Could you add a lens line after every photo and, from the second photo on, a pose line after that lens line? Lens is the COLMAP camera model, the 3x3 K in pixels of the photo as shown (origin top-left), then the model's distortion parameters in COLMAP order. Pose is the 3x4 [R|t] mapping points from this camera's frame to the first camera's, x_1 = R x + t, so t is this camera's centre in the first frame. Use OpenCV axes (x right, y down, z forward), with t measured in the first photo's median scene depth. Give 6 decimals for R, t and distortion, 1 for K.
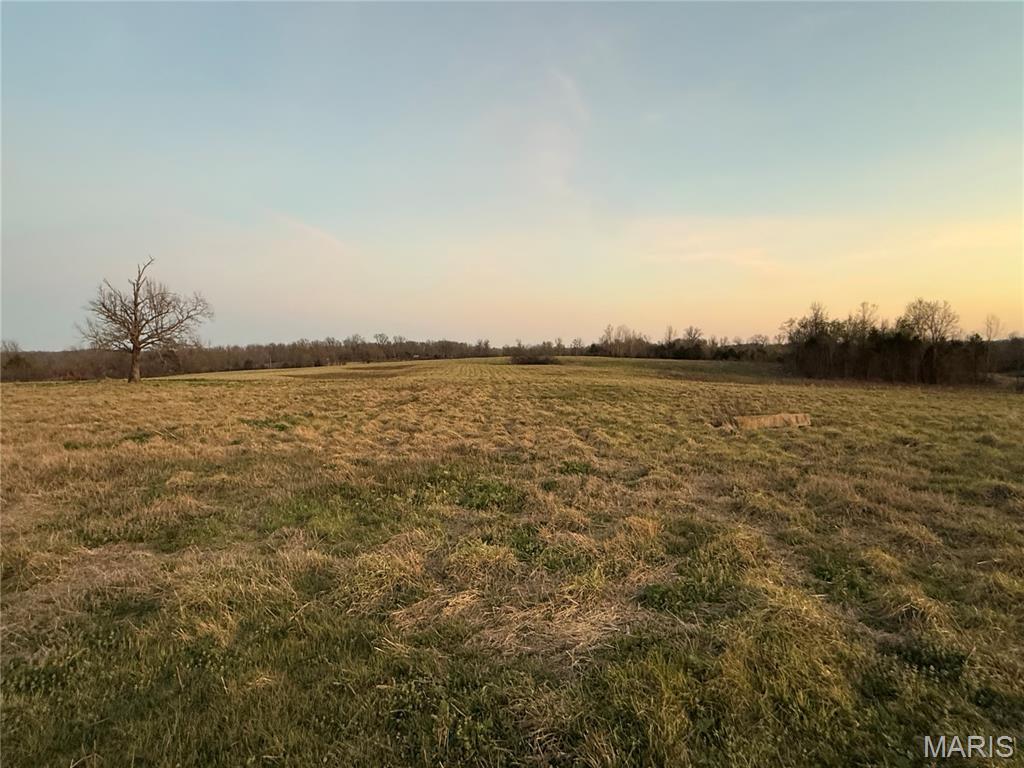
lens RADIAL K [[509.4, 0, 514.2], [0, 509.4, 379.9], [0, 0, 1]] dist [0.001432, -0.000877]
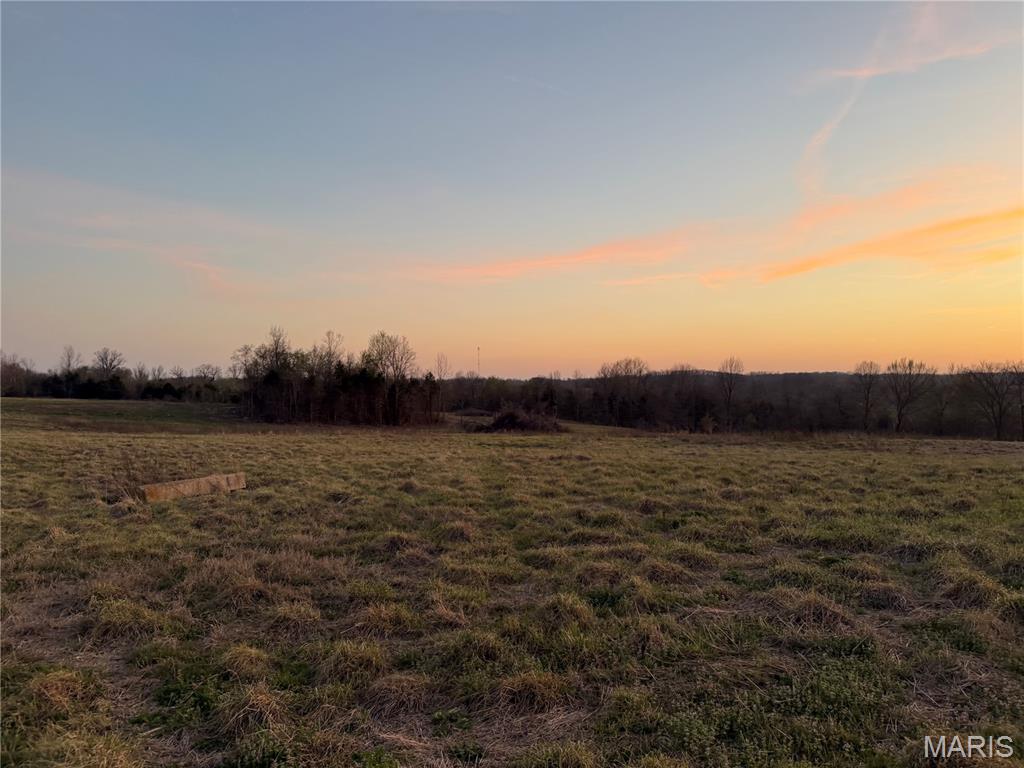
lens RADIAL K [[709.4, 0, 510.8], [0, 709.4, 390.5], [0, 0, 1]] dist [0.071269, -0.095511]
pose [[0.662811, 0.007906, 0.748745, 0.063247], [0.030445, 0.998833, -0.037498, -0.008710], [-0.748168, 0.047650, 0.661796, -0.048247]]
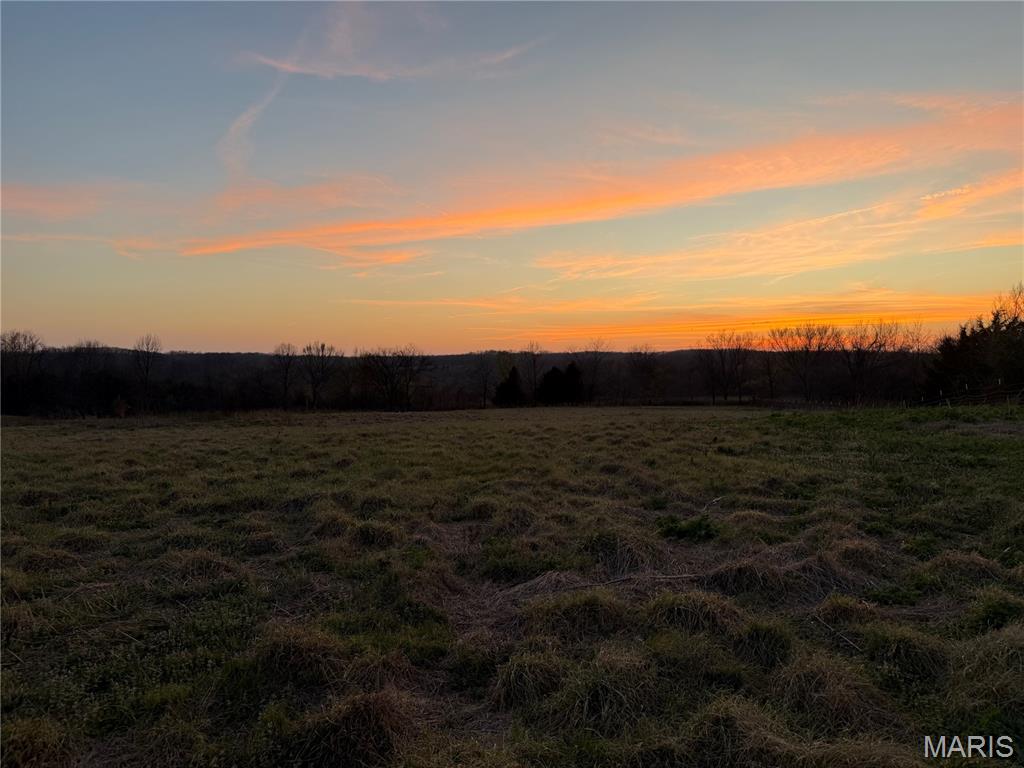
lens RADIAL K [[713.7, 0, 512.0], [0, 713.7, 384.0], [0, 0, 1]] dist [0.103540, -0.170548]
pose [[-0.039402, -0.010298, 0.999170, 0.014561], [0.047519, 0.998796, 0.012168, 0.001216], [-0.998093, 0.047959, -0.038865, -0.097701]]
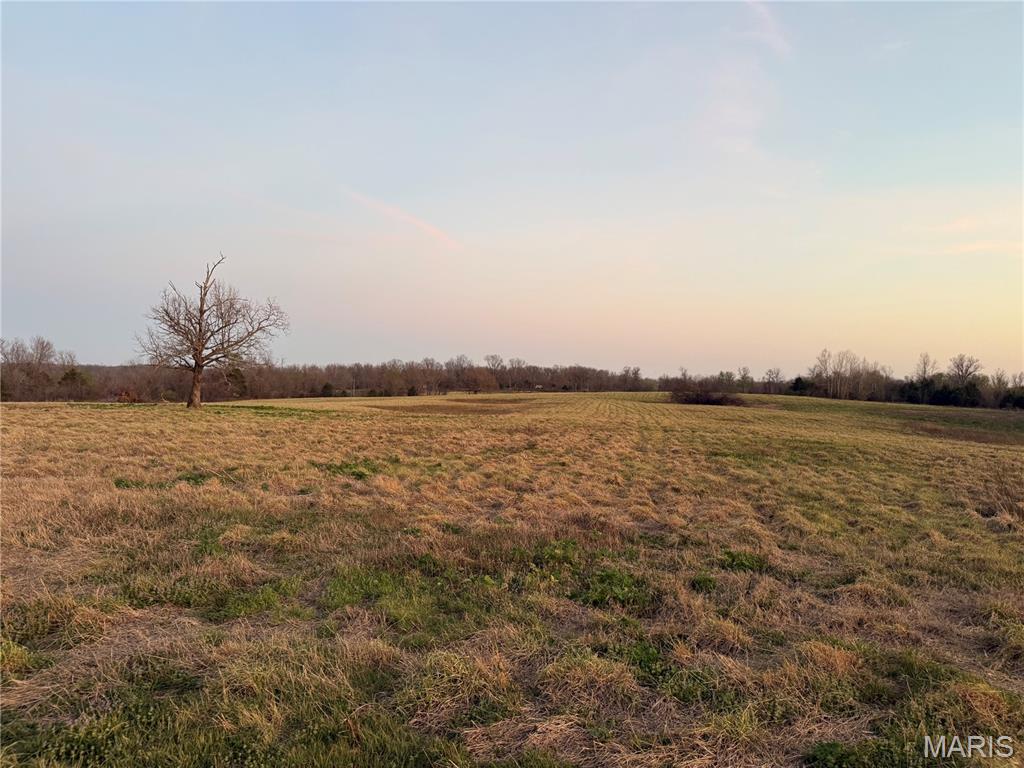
lens RADIAL K [[716.6, 0, 520.6], [0, 716.6, 384.8], [0, 0, 1]] dist [0.022210, -0.026266]
pose [[0.976248, 0.033806, -0.214003, 0.023092], [-0.044721, 0.997923, -0.046369, -0.008696], [0.211991, 0.054839, 0.975732, -0.031519]]
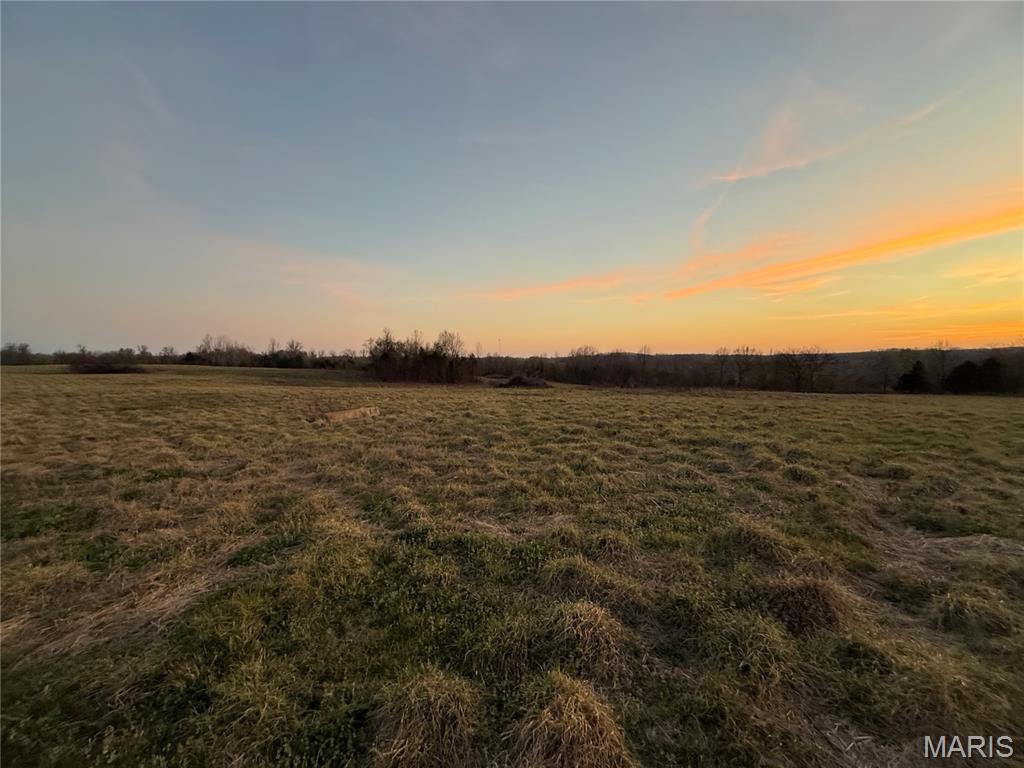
lens RADIAL K [[404.6, 0, 507.9], [0, 404.6, 384.2], [0, 0, 1]] dist [-0.002353, 0.000440]
pose [[0.681990, -0.027658, 0.730839, -0.000345], [0.027897, 0.999541, 0.011794, -0.000511], [-0.730830, 0.012345, 0.682448, -0.073315]]
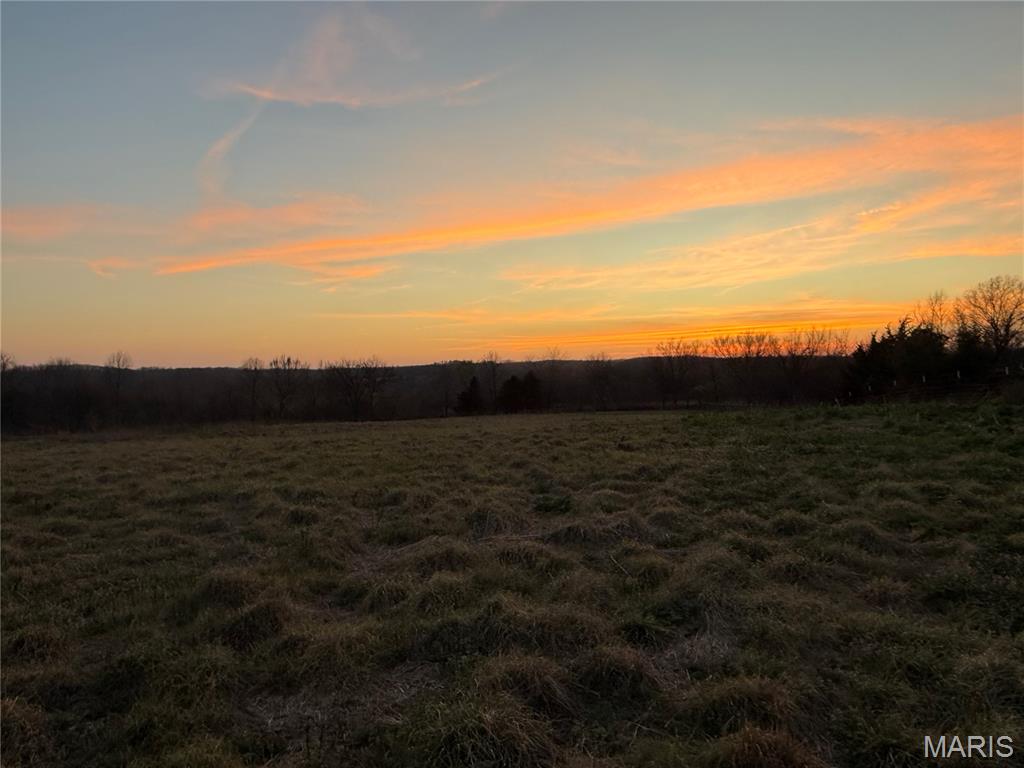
lens RADIAL K [[688.1, 0, 506.4], [0, 688.1, 385.0], [0, 0, 1]] dist [-0.004689, 0.004977]
pose [[-0.086750, 0.002041, 0.996228, -0.154739], [0.065299, 0.997859, 0.003642, 0.003735], [-0.994088, 0.065368, -0.086697, -0.174754]]
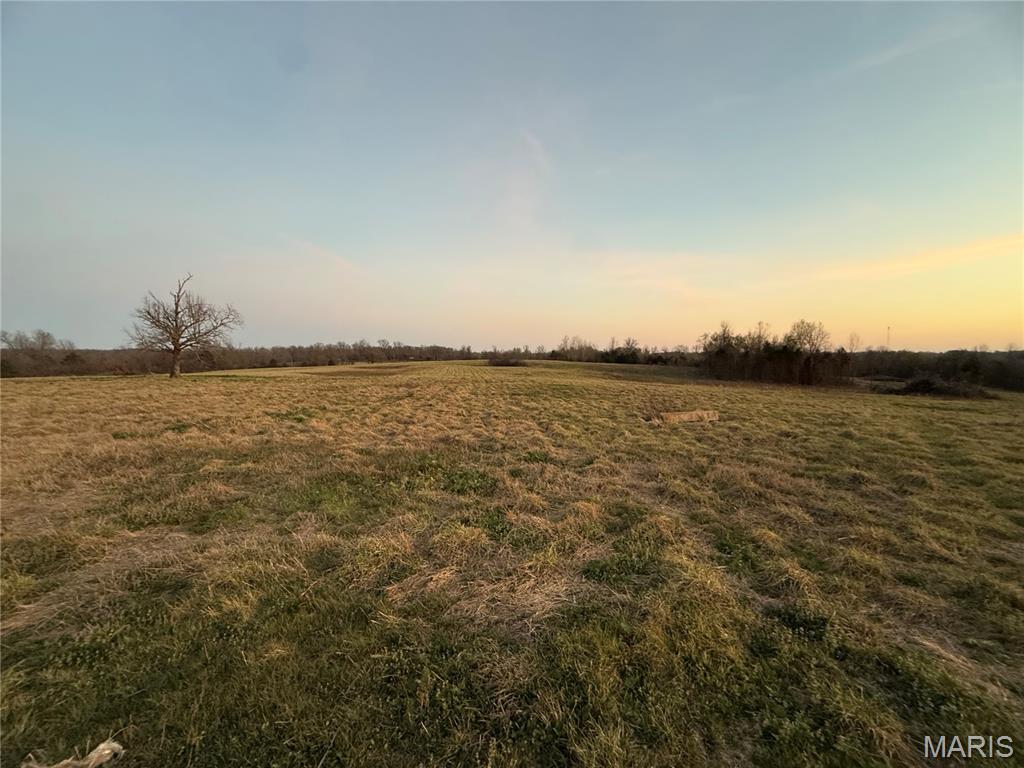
lens RADIAL K [[404.4, 0, 512.0], [0, 404.4, 384.0], [0, 0, 1]] dist [-0.000197, 0.000110]
pose [[0.998519, 0.011284, 0.053217, 0.002933], [-0.012091, 0.999816, 0.014863, -0.021070], [-0.053039, -0.015484, 0.998472, 0.003337]]
